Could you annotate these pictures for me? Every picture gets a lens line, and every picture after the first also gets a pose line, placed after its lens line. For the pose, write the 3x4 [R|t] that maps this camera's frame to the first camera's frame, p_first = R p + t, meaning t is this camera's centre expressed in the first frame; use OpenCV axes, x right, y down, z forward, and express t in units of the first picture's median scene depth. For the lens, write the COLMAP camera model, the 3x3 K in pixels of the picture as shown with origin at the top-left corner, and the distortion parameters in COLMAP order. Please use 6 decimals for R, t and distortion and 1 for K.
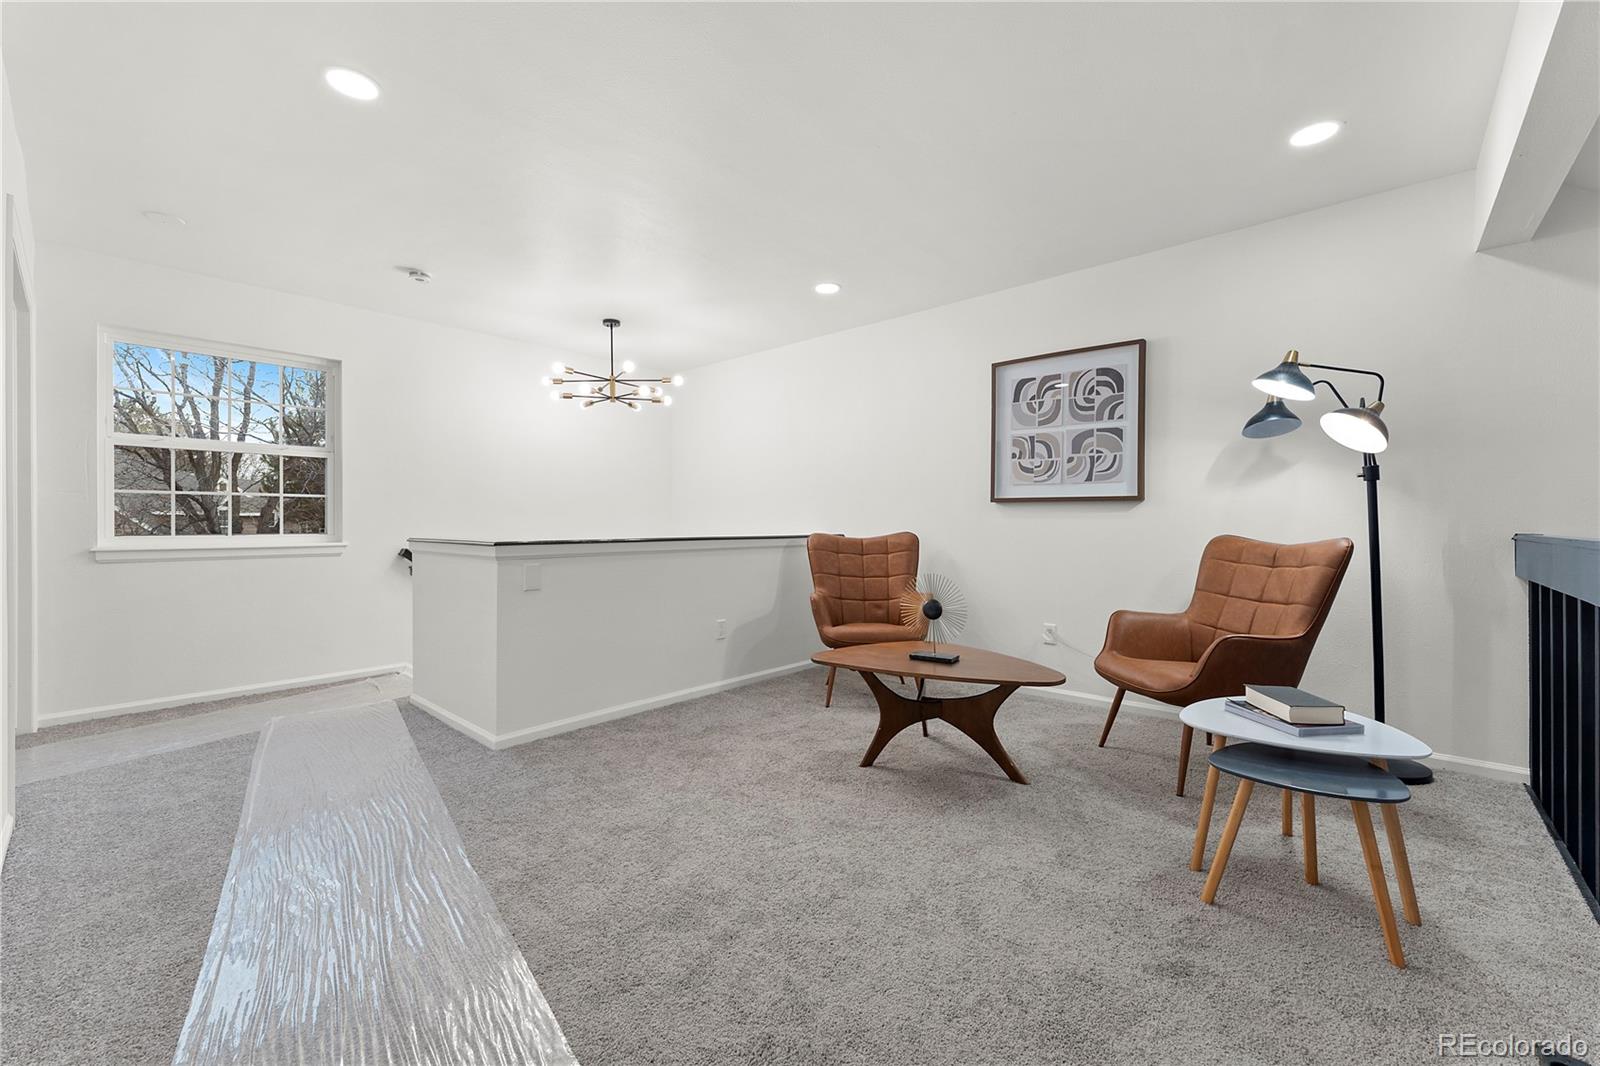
lens RADIAL K [[646.6, 0, 798.8], [0, 646.6, 529.3], [0, 0, 1]] dist [-0.000175, -0.000092]
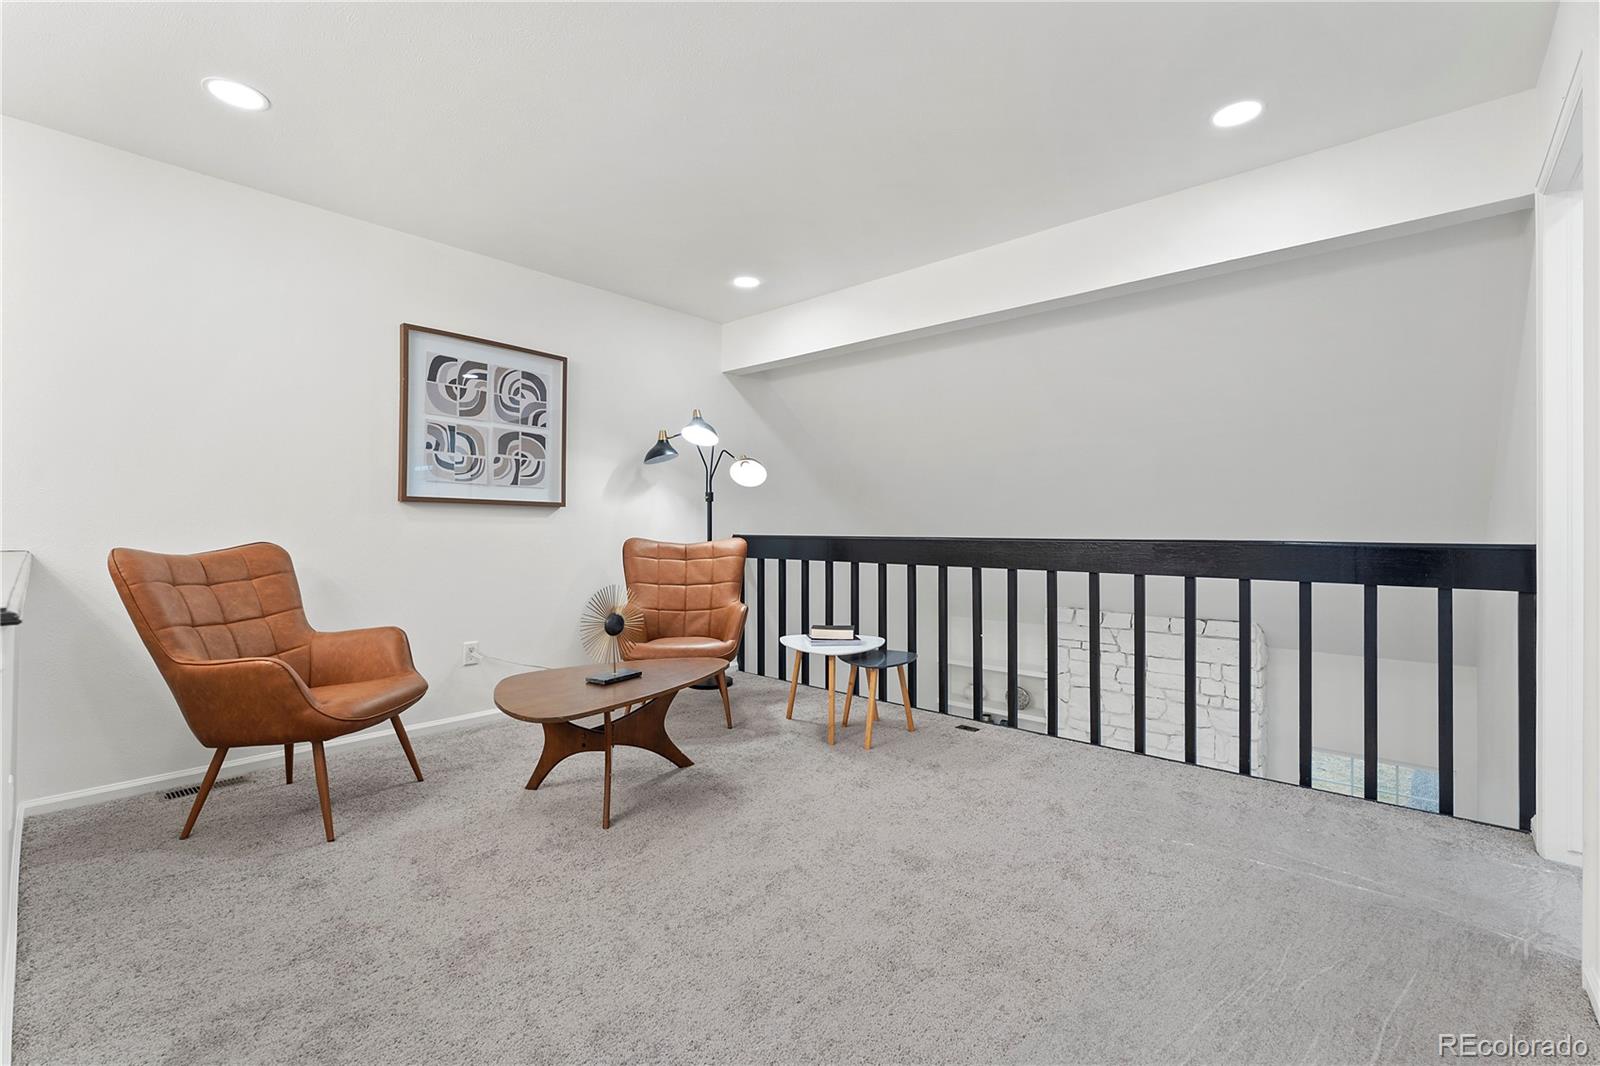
lens RADIAL K [[689.2, 0, 802.6], [0, 689.2, 530.0], [0, 0, 1]] dist [0.003648, -0.000963]
pose [[-0.005814, 0.000791, 0.999983, -0.580424], [0.011054, 0.999939, -0.000727, -0.001482], [-0.999922, 0.011049, -0.005822, 0.574811]]
